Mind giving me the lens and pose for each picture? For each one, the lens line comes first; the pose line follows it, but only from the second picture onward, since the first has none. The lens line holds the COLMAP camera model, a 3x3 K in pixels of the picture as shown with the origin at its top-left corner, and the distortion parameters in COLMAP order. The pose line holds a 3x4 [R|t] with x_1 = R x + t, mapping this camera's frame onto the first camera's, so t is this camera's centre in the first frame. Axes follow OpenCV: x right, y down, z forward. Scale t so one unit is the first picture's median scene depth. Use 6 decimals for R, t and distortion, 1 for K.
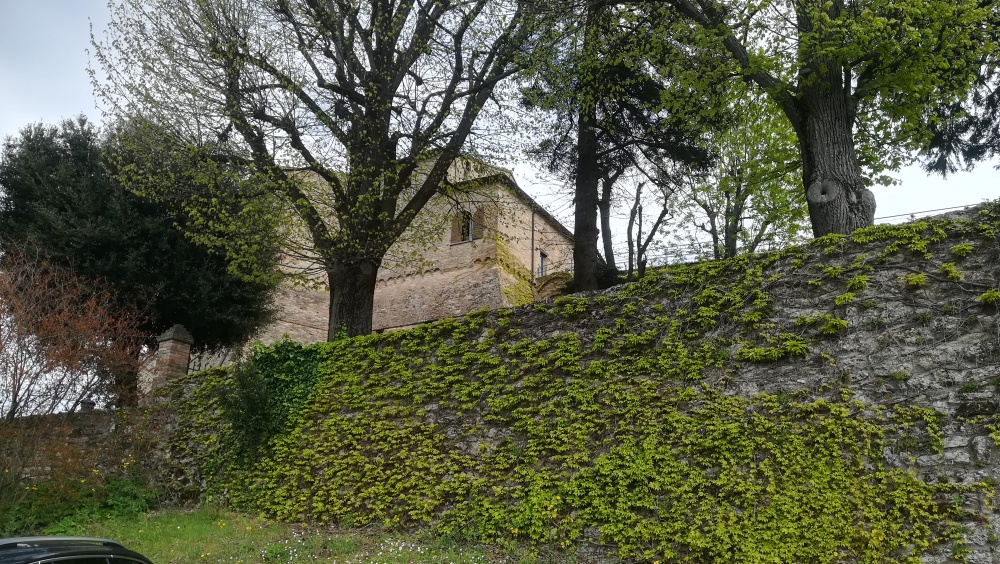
lens RADIAL K [[784.1, 0, 499.7], [0, 784.1, 286.1], [0, 0, 1]] dist [0.001857, -0.008466]
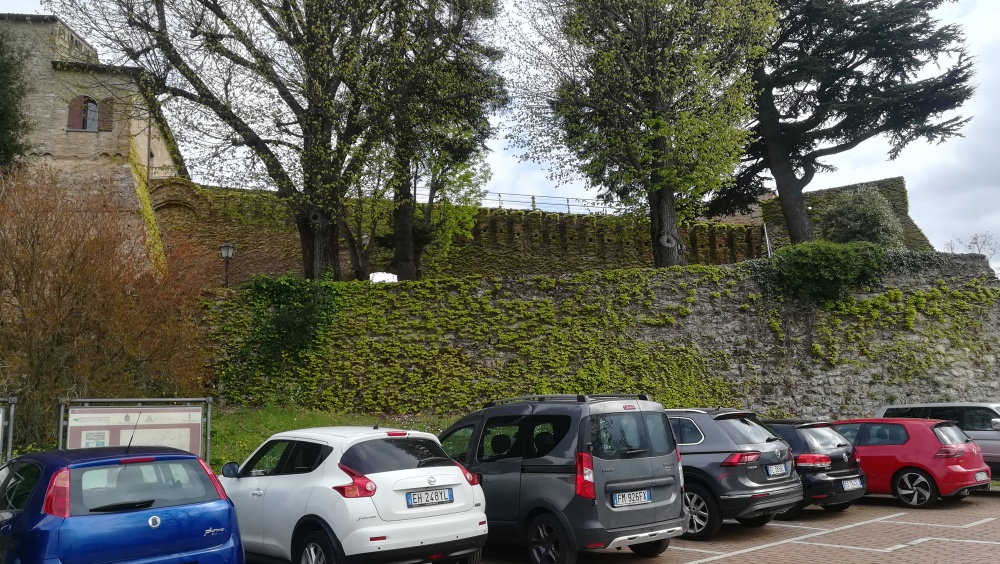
lens RADIAL K [[784.1, 0, 500.5], [0, 784.1, 279.4], [0, 0, 1]] dist [0.001857, -0.008466]
pose [[0.739732, 0.074747, 0.668737, -1.359984], [-0.158104, 0.985297, 0.064759, -0.093278], [-0.654064, -0.153634, 0.740673, -0.248676]]
